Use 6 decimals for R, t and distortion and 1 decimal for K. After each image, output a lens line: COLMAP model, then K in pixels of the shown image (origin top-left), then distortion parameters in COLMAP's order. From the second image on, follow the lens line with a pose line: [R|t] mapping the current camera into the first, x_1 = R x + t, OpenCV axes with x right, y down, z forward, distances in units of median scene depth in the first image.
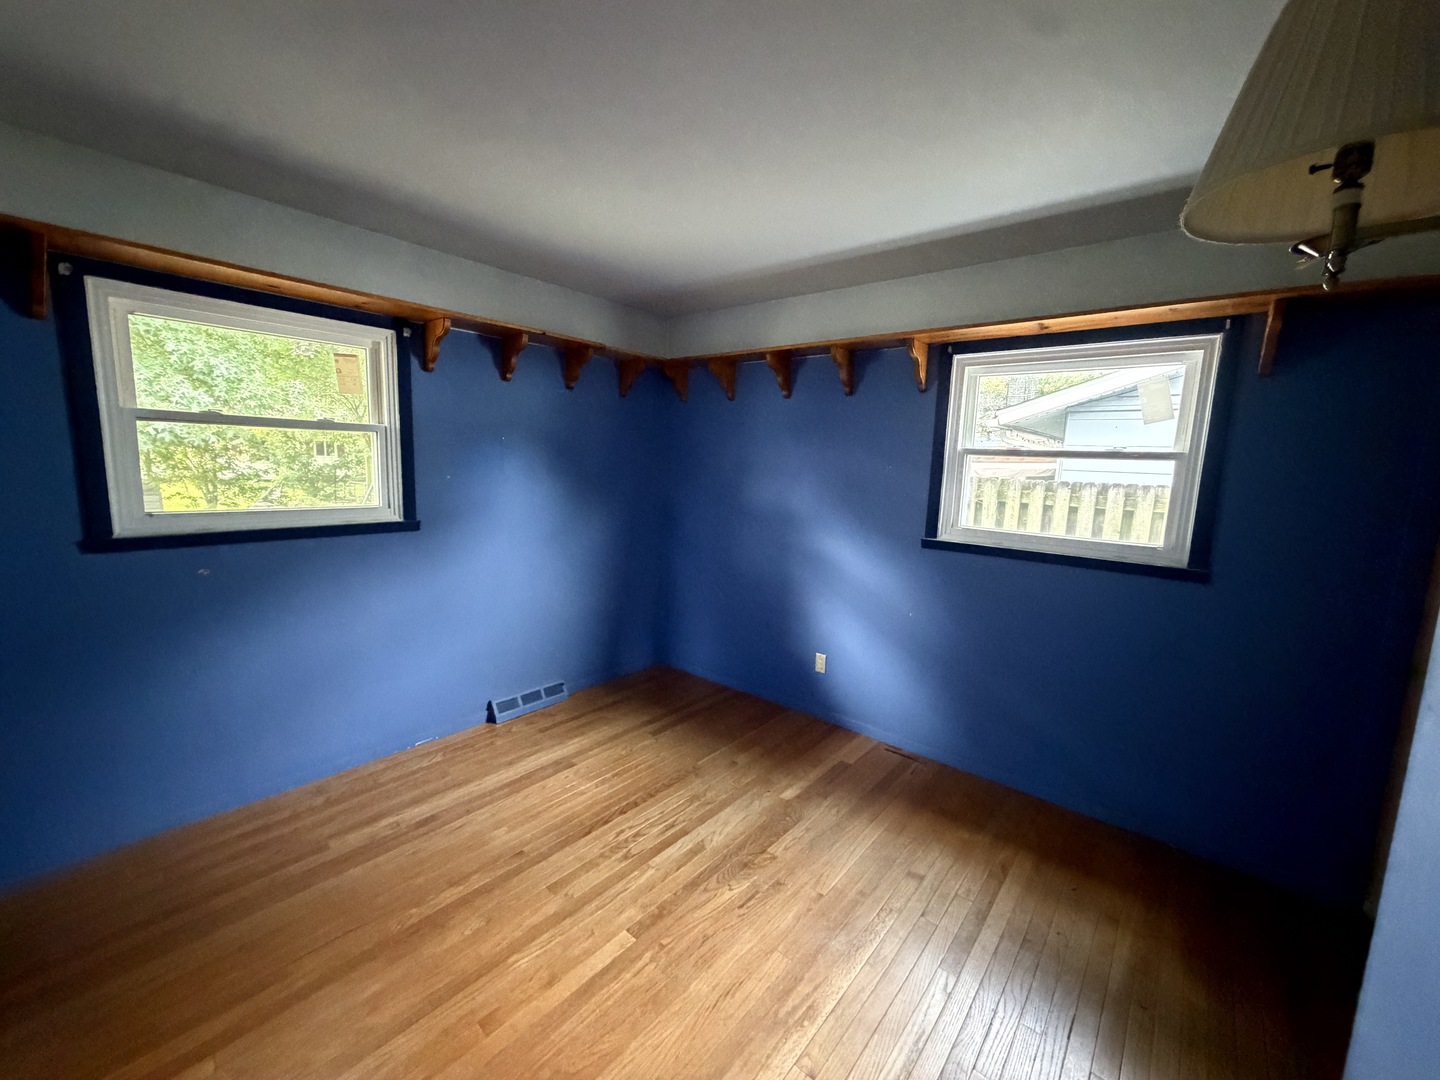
lens RADIAL K [[574.0, 0, 715.3], [0, 574.0, 537.8], [0, 0, 1]] dist [0.001957, 0.000050]
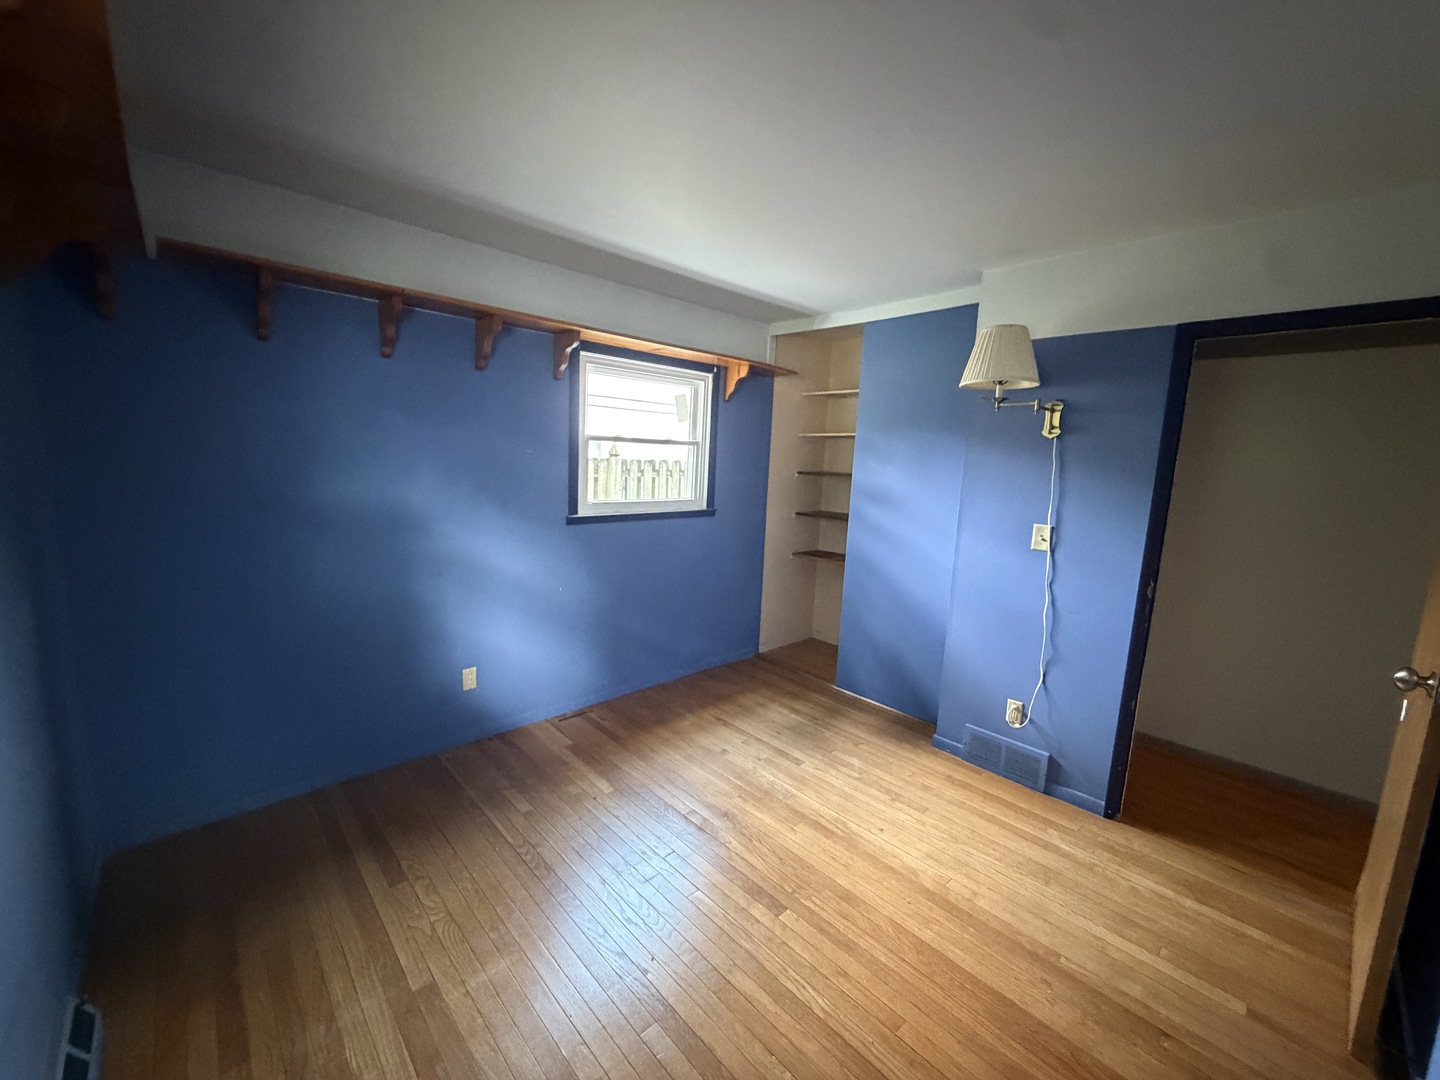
lens RADIAL K [[574.0, 0, 715.3], [0, 574.0, 537.8], [0, 0, 1]] dist [0.001957, 0.000050]
pose [[0.115768, -0.174394, 0.977847, -0.716227], [0.102743, 0.981288, 0.162844, -0.114721], [-0.987948, 0.081615, 0.131520, 0.619064]]
